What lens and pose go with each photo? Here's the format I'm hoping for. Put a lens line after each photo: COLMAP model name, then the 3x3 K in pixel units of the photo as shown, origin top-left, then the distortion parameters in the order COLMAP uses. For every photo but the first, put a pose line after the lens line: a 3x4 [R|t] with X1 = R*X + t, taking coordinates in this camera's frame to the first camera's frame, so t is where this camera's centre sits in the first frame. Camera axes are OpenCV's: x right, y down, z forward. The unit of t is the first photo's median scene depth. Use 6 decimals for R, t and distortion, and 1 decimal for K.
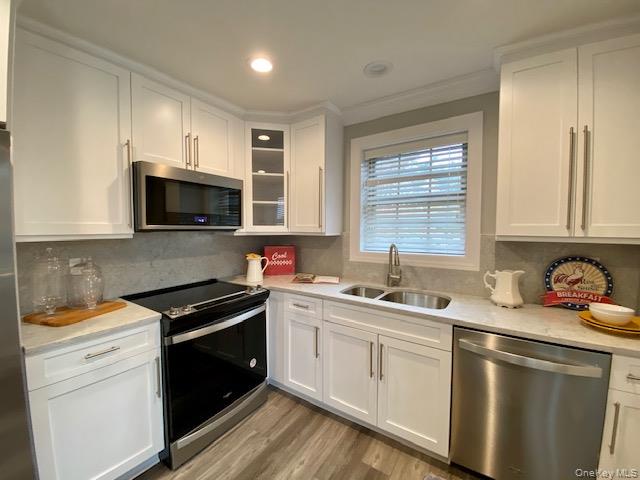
lens RADIAL K [[257.5, 0, 321.9], [0, 257.5, 238.2], [0, 0, 1]] dist [0.001978, -0.002436]
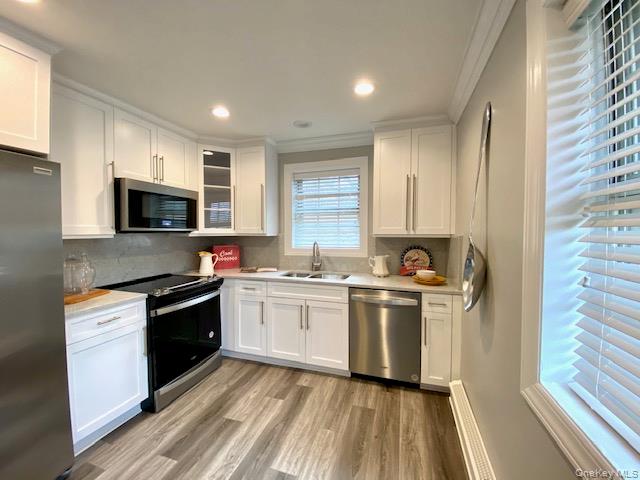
lens RADIAL K [[257.5, 0, 321.2], [0, 257.5, 238.5], [0, 0, 1]] dist [0.001978, -0.002436]
pose [[0.961127, -0.010035, 0.275924, -0.105948], [0.013342, 0.999860, -0.010112, 0.027571], [-0.275784, 0.013400, 0.961126, -0.474178]]
